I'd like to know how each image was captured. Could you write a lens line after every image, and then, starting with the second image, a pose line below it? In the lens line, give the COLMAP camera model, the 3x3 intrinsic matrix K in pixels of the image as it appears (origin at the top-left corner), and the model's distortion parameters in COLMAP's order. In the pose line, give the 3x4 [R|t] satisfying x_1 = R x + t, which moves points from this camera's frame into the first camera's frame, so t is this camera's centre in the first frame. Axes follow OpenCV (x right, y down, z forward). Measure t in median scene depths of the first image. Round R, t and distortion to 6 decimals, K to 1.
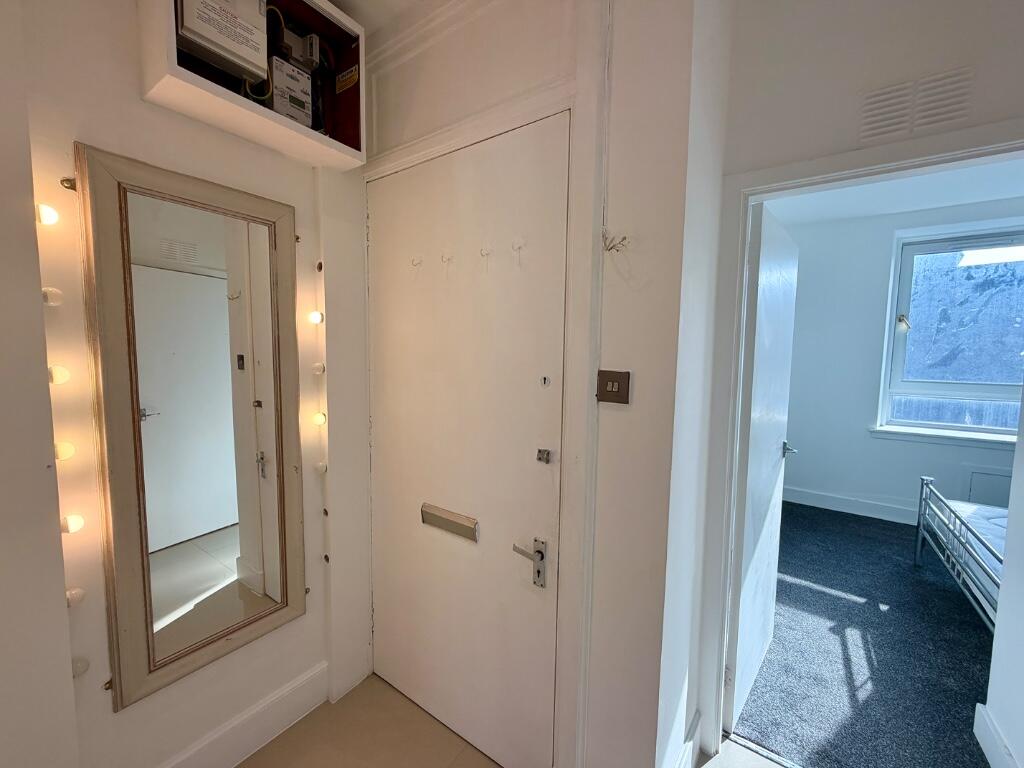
lens RADIAL K [[409.1, 0, 508.9], [0, 409.1, 390.0], [0, 0, 1]] dist [0.000321, 0.000209]
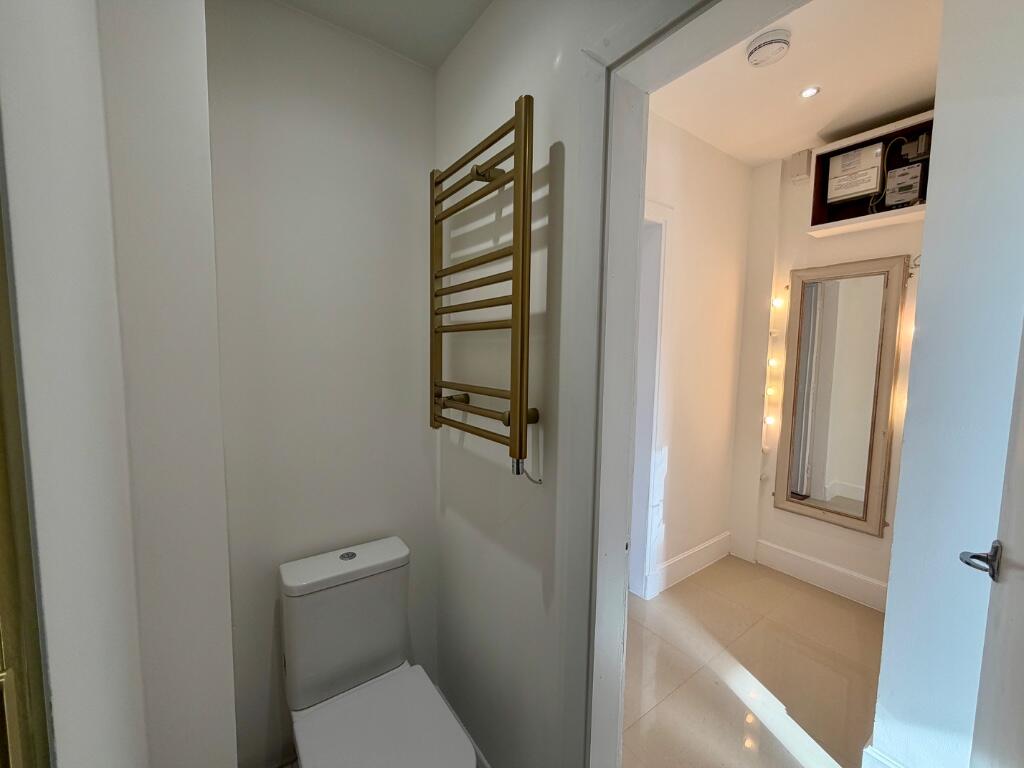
lens RADIAL K [[409.1, 0, 509.5], [0, 409.1, 386.0], [0, 0, 1]] dist [0.000321, 0.000209]
pose [[-0.322273, 0.058394, -0.944844, 1.457728], [-0.098112, 0.990660, 0.094690, 0.020392], [0.941549, 0.123216, -0.313534, 0.190762]]
